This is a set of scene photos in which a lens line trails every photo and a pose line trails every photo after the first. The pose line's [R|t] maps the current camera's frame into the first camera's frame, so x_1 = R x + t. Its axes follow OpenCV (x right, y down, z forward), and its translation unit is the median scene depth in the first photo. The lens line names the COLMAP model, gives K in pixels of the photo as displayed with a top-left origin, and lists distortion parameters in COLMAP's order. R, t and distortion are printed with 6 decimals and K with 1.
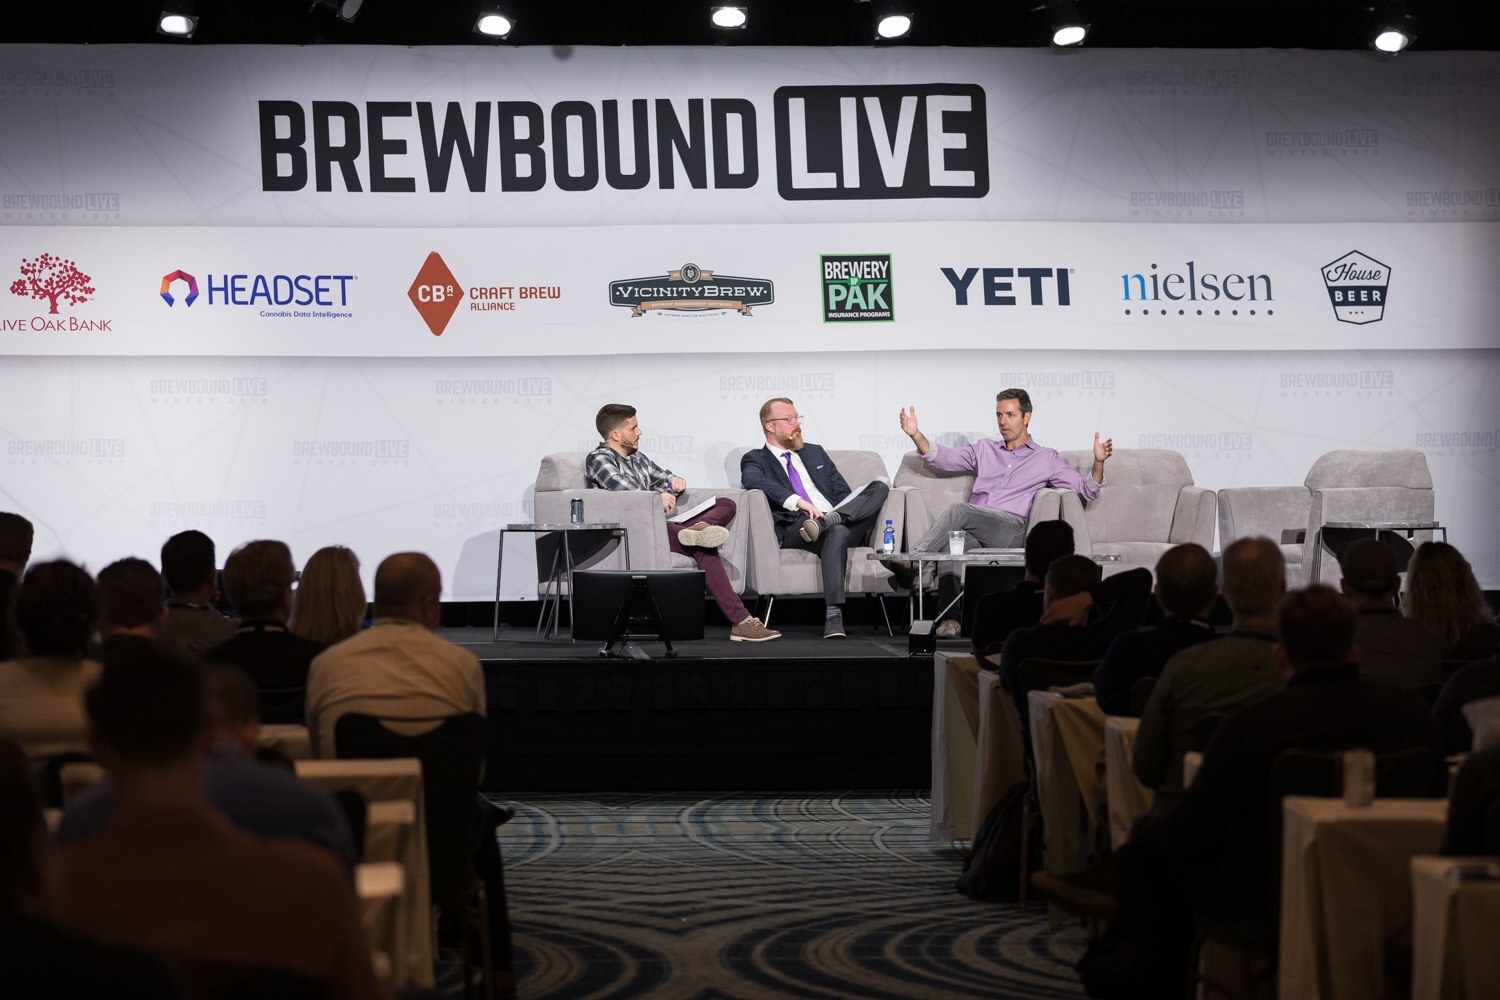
lens RADIAL K [[5277.0, 0, 750.0], [0, 5277.0, 500.0], [0, 0, 1]] dist [-0.028054, -0.785160]
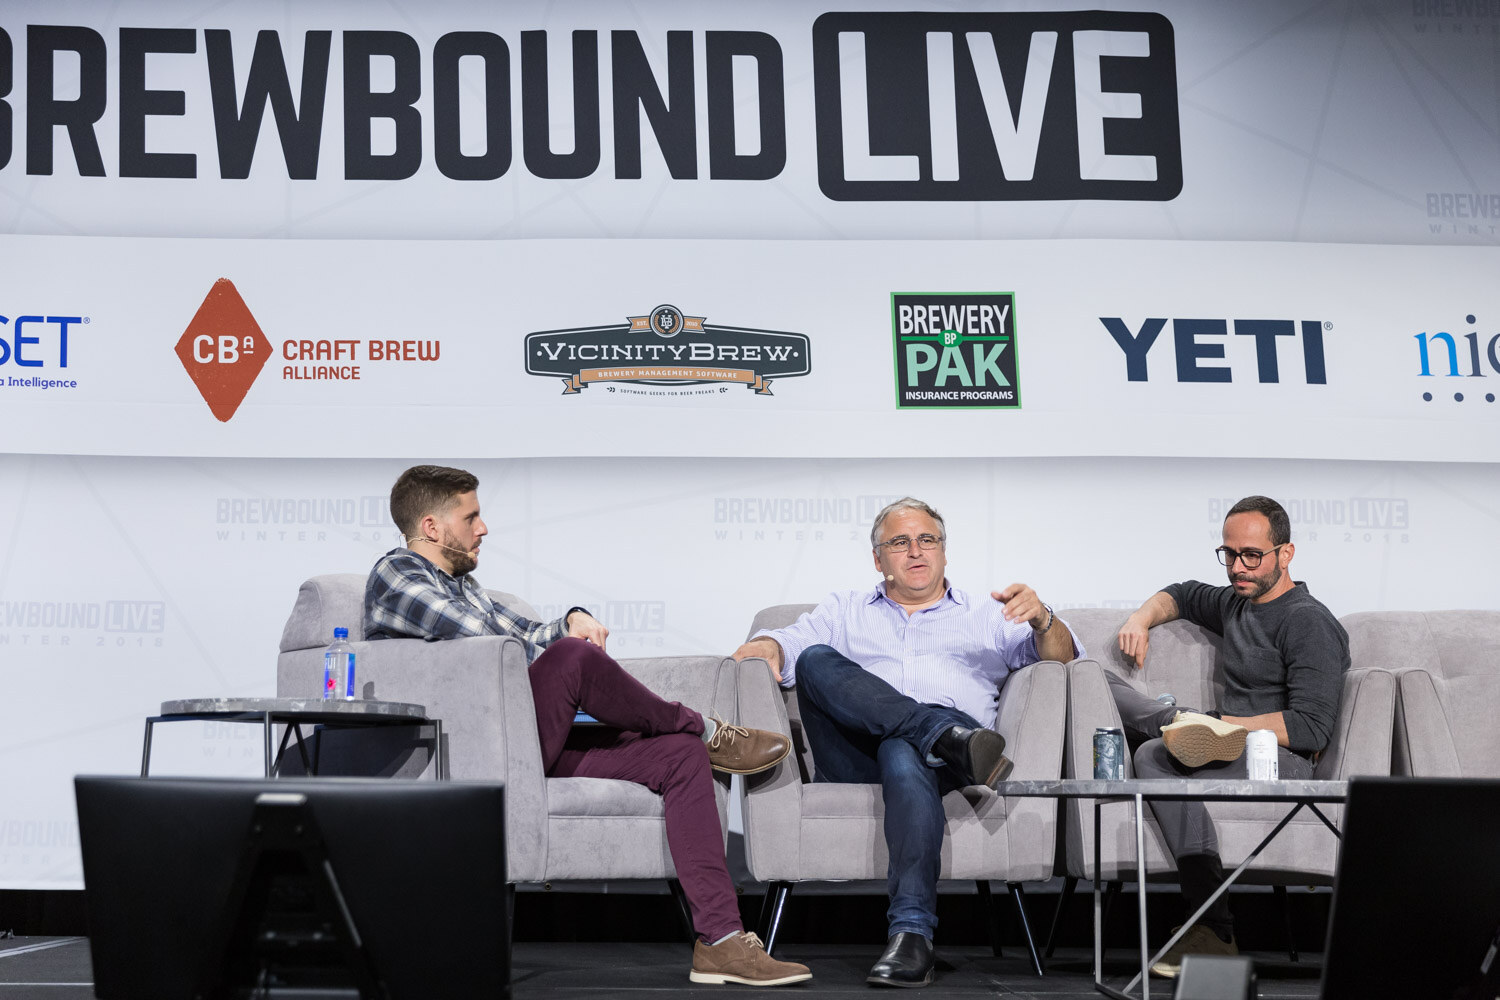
lens RADIAL K [[2357.4, 0, 717.7], [0, 2357.4, 504.0], [0, 0, 1]] dist [0.014757, -0.093419]
pose [[0.998649, 0.005633, -0.051657, 0.007800], [-0.013199, 0.989001, -0.147319, 0.014860], [0.050259, 0.147802, 0.987739, 0.749223]]
